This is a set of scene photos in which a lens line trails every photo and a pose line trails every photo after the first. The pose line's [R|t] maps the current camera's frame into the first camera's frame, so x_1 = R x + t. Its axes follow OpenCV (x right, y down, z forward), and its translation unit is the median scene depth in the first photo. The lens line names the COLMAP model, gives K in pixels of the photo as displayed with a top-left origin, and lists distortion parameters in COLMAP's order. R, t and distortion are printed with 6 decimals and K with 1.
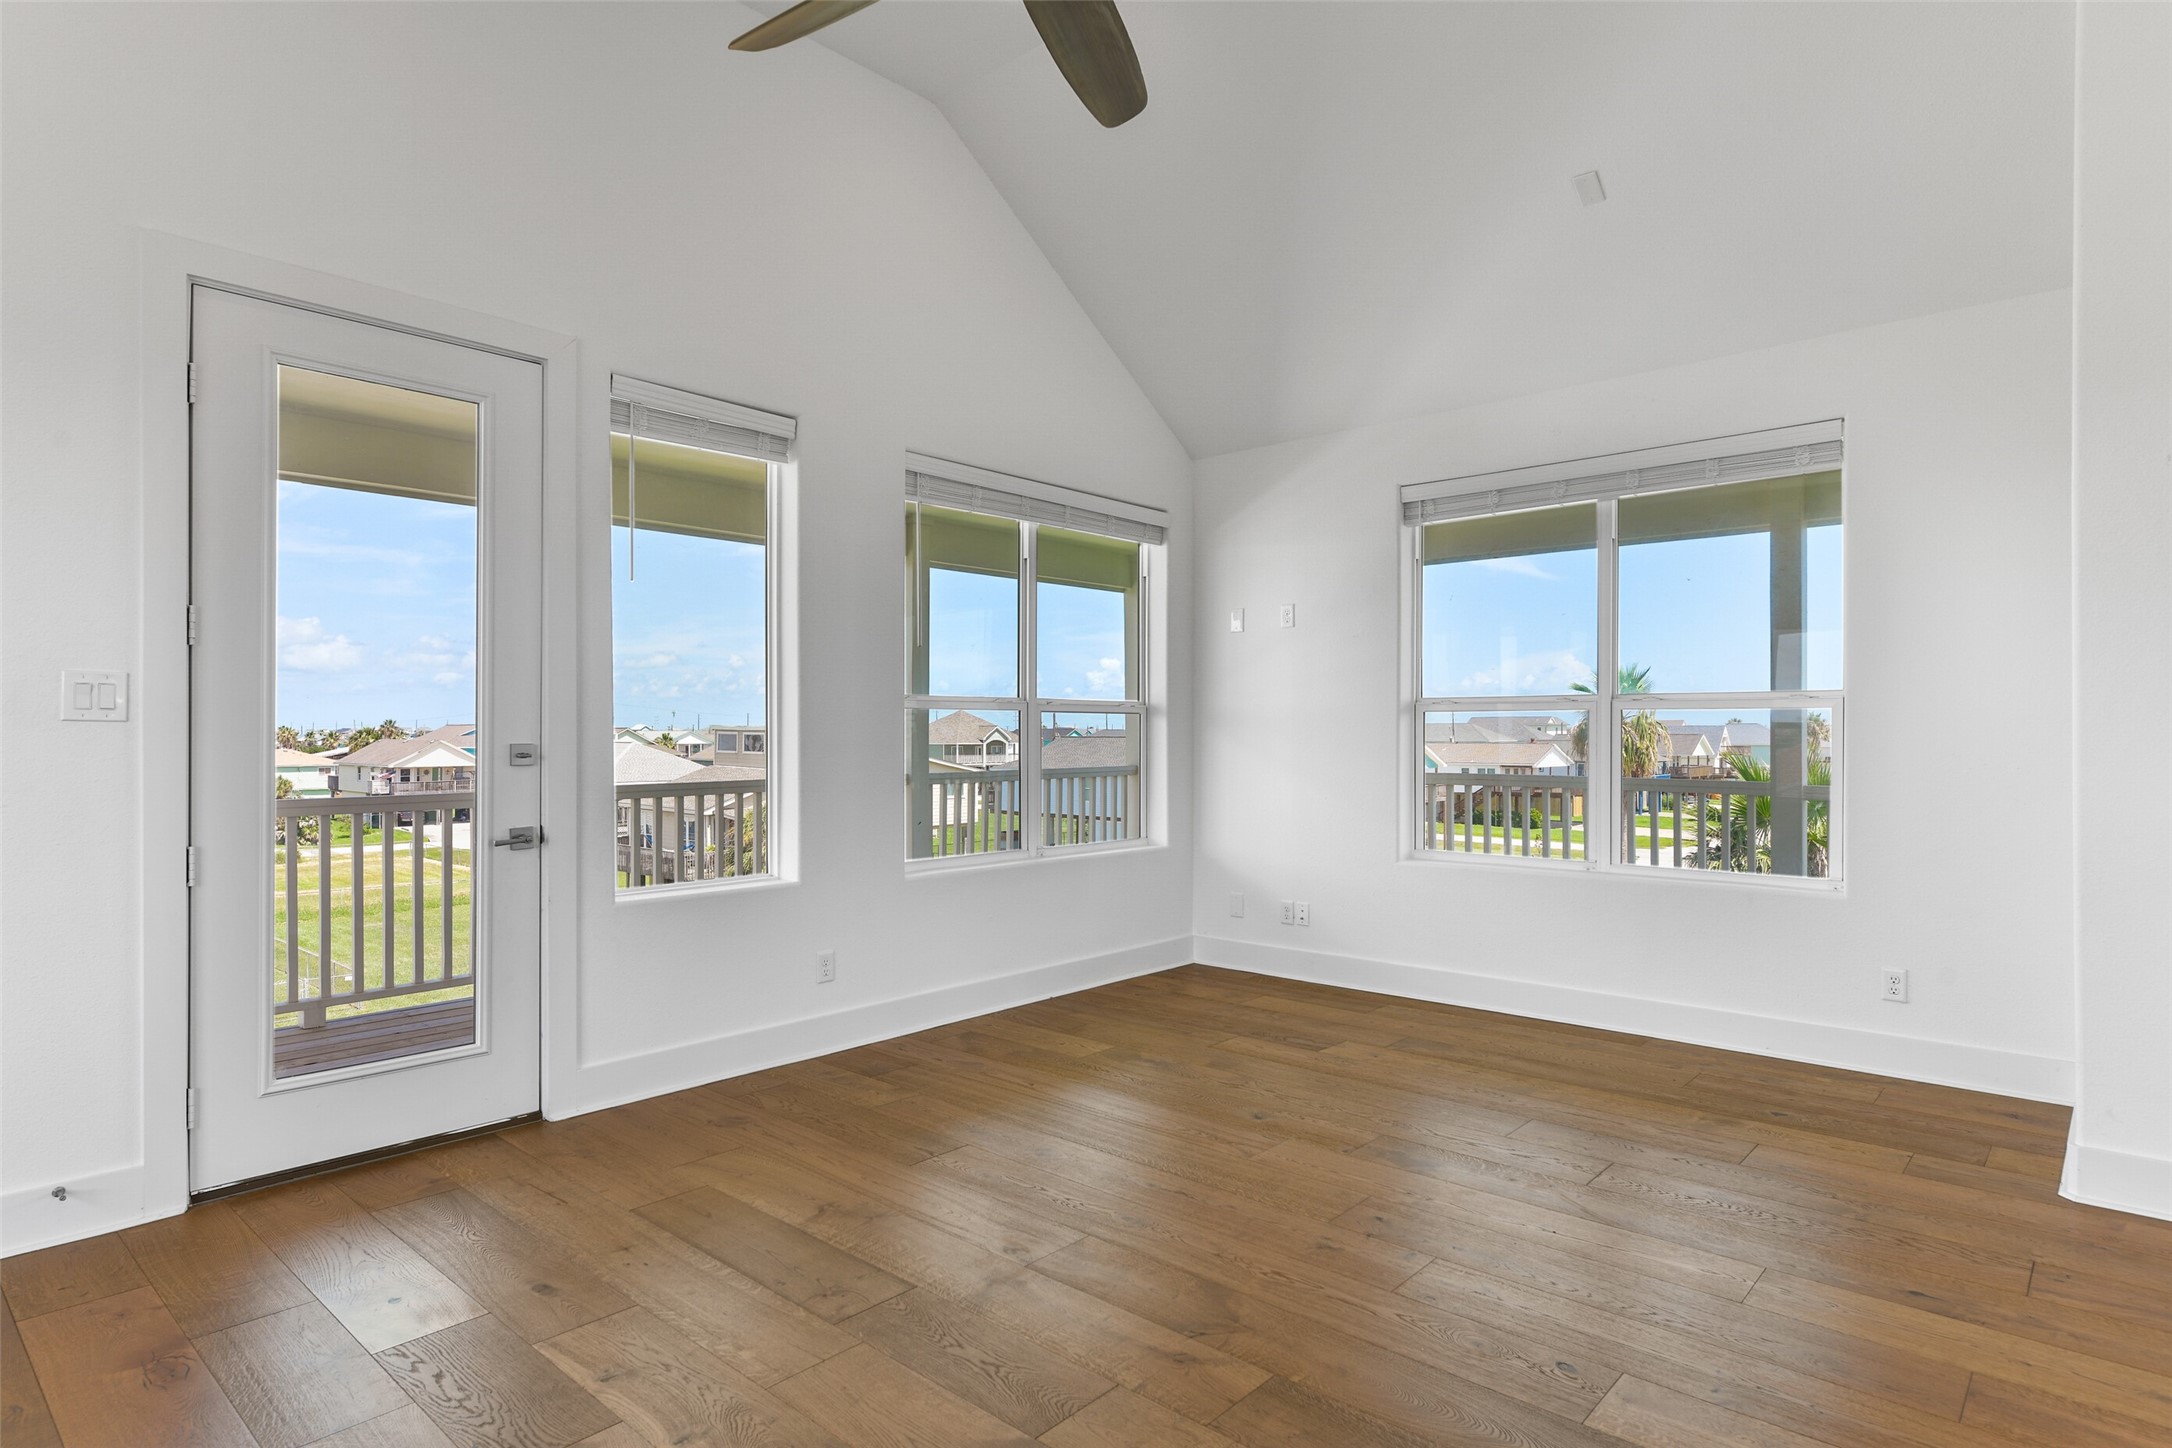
lens RADIAL K [[1170.8, 0, 1086.0], [0, 1170.8, 724.0], [0, 0, 1]] dist [0.000401, -0.000278]
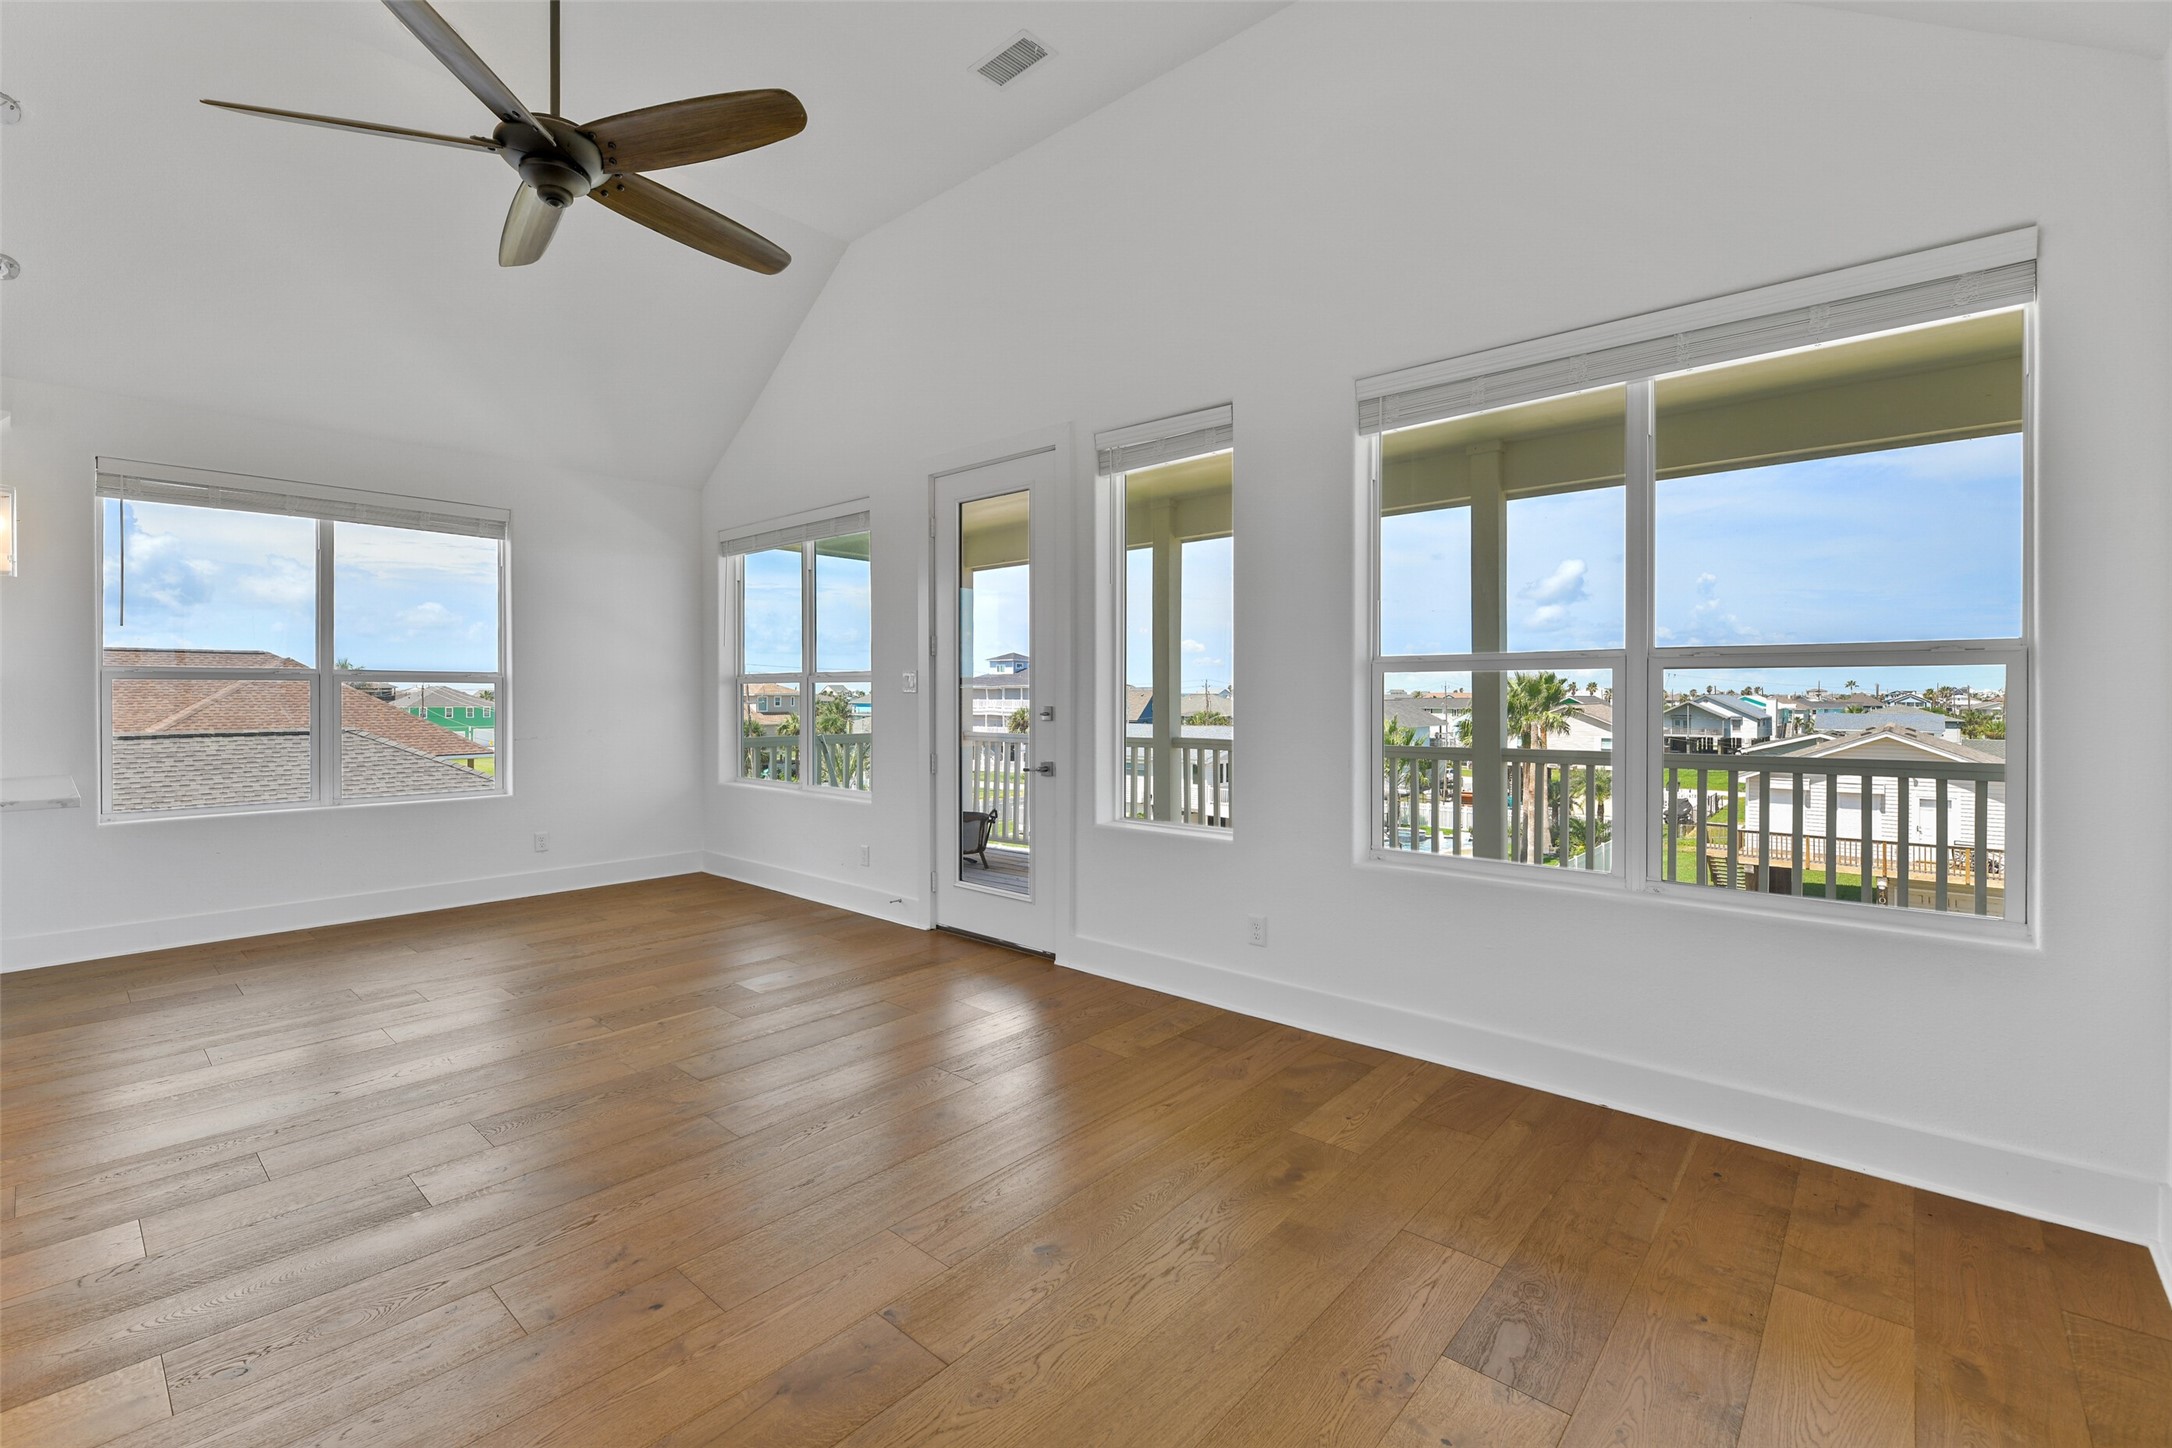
lens RADIAL K [[932.9, 0, 1077.8], [0, 932.9, 695.4], [0, 0, 1]] dist [0.000545, -0.000171]
pose [[0.008811, -0.000036, -0.999961, 0.618655], [0.006057, 0.999982, 0.000017, 0.002531], [0.999943, -0.006057, 0.008811, 0.886944]]
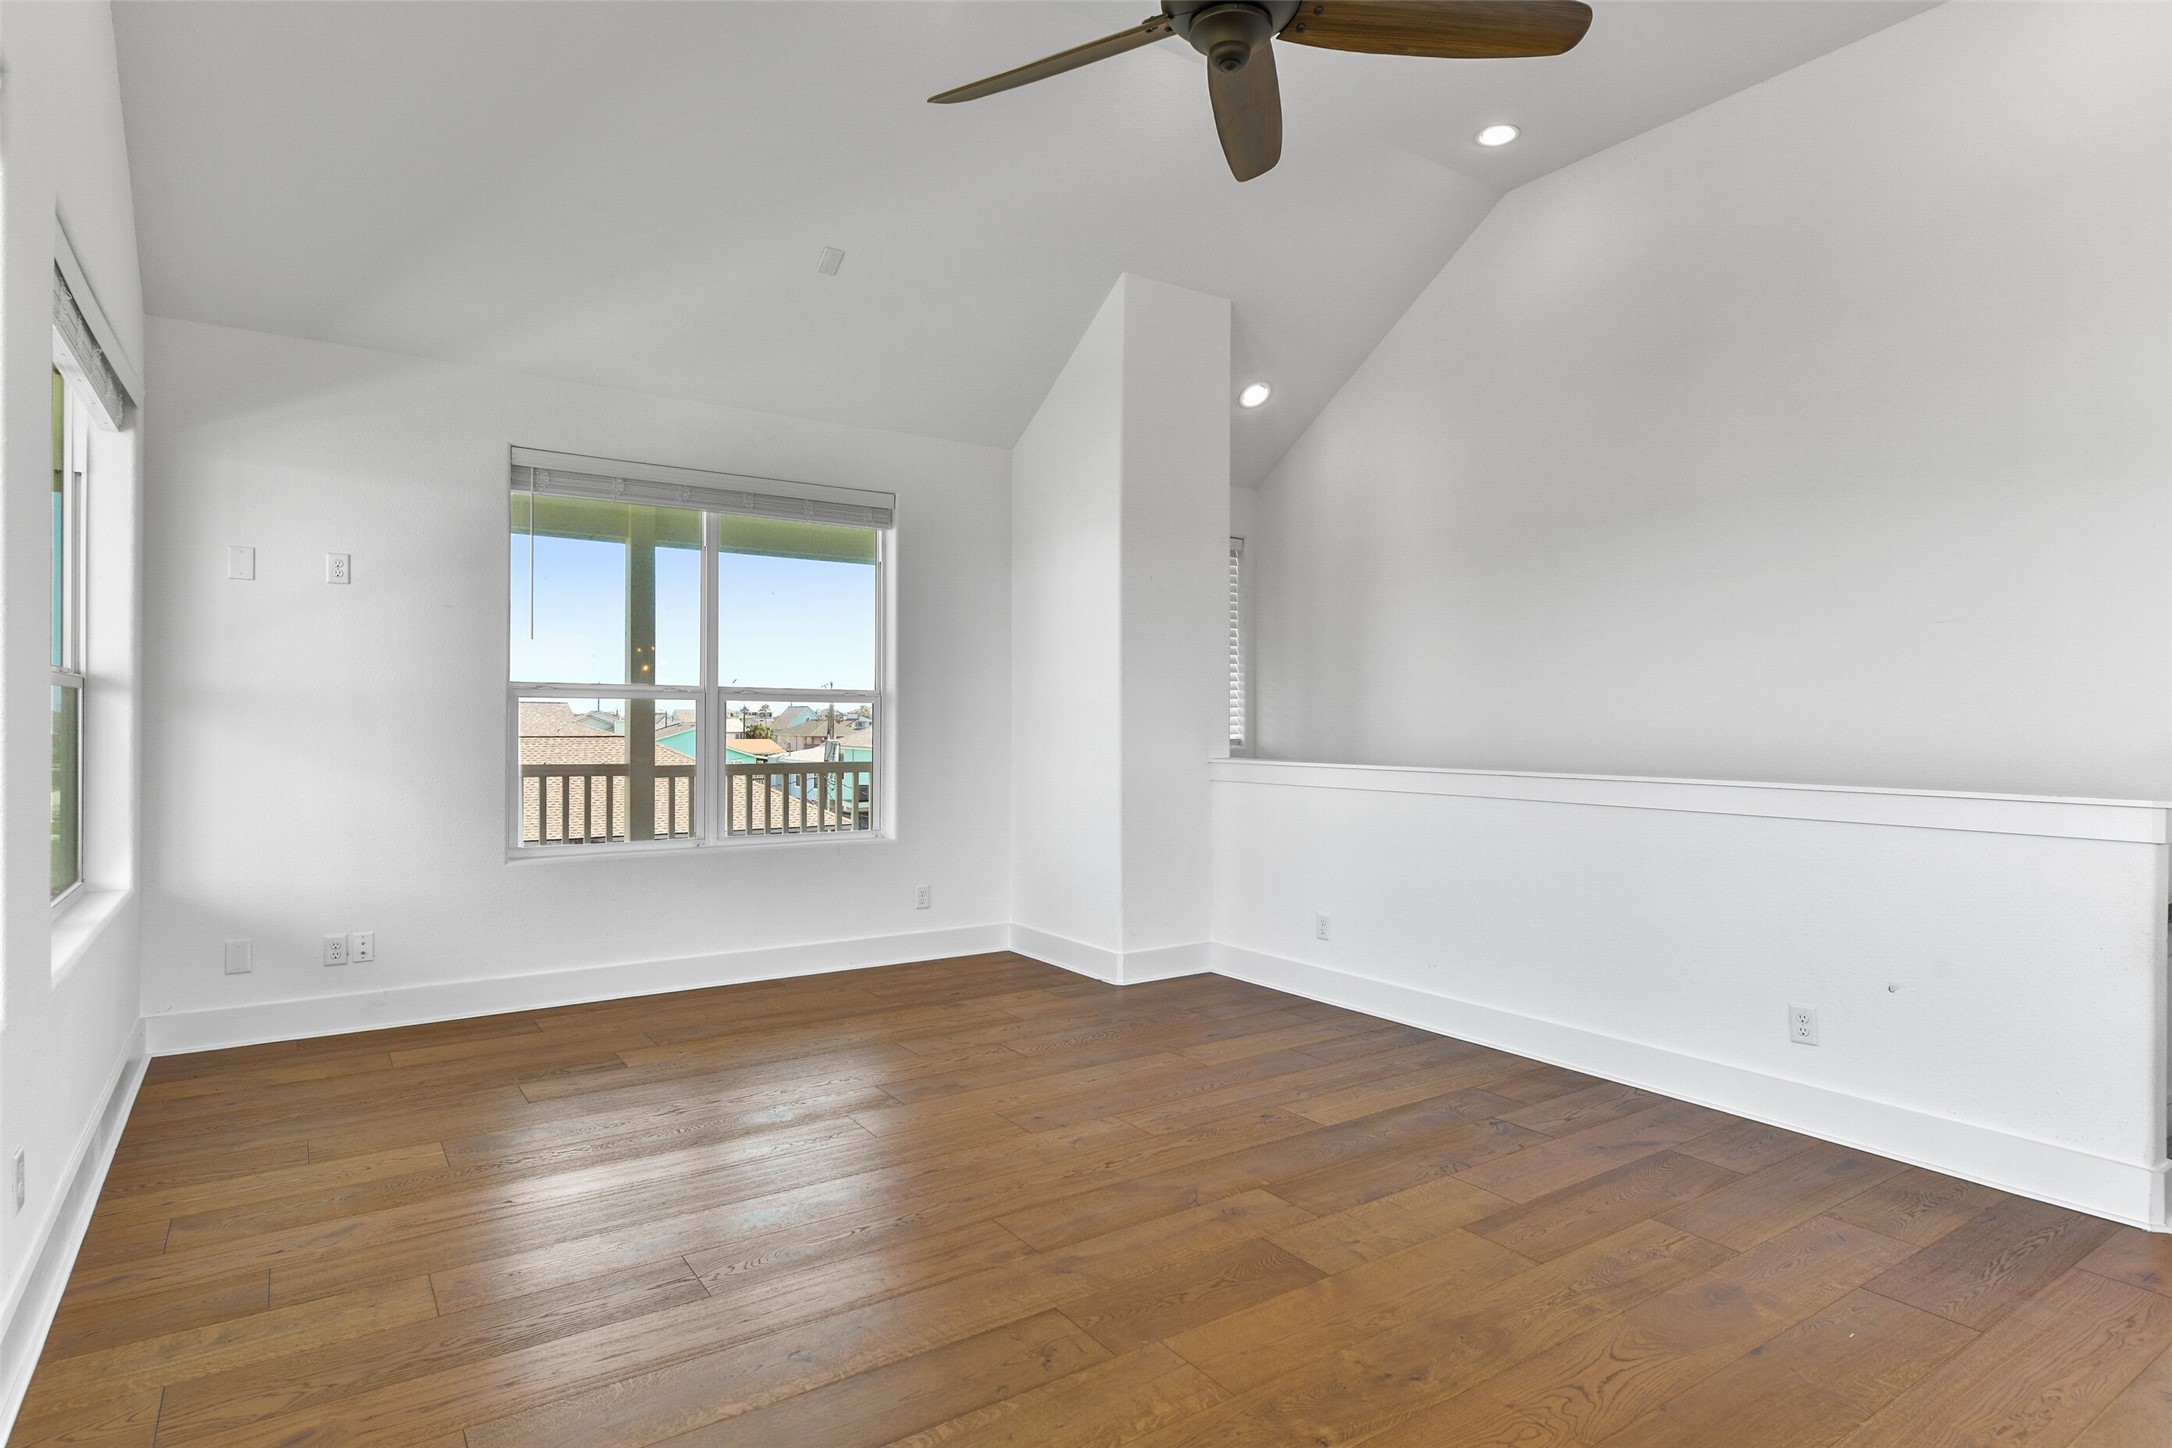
lens RADIAL K [[1170.8, 0, 1086.0], [0, 1170.8, 724.0], [0, 0, 1]] dist [0.000401, -0.000278]
pose [[0.231187, -0.001559, 0.972908, -0.643267], [-0.011991, 0.999918, 0.004452, 0.001912], [-0.972836, -0.012696, 0.231149, 0.462531]]
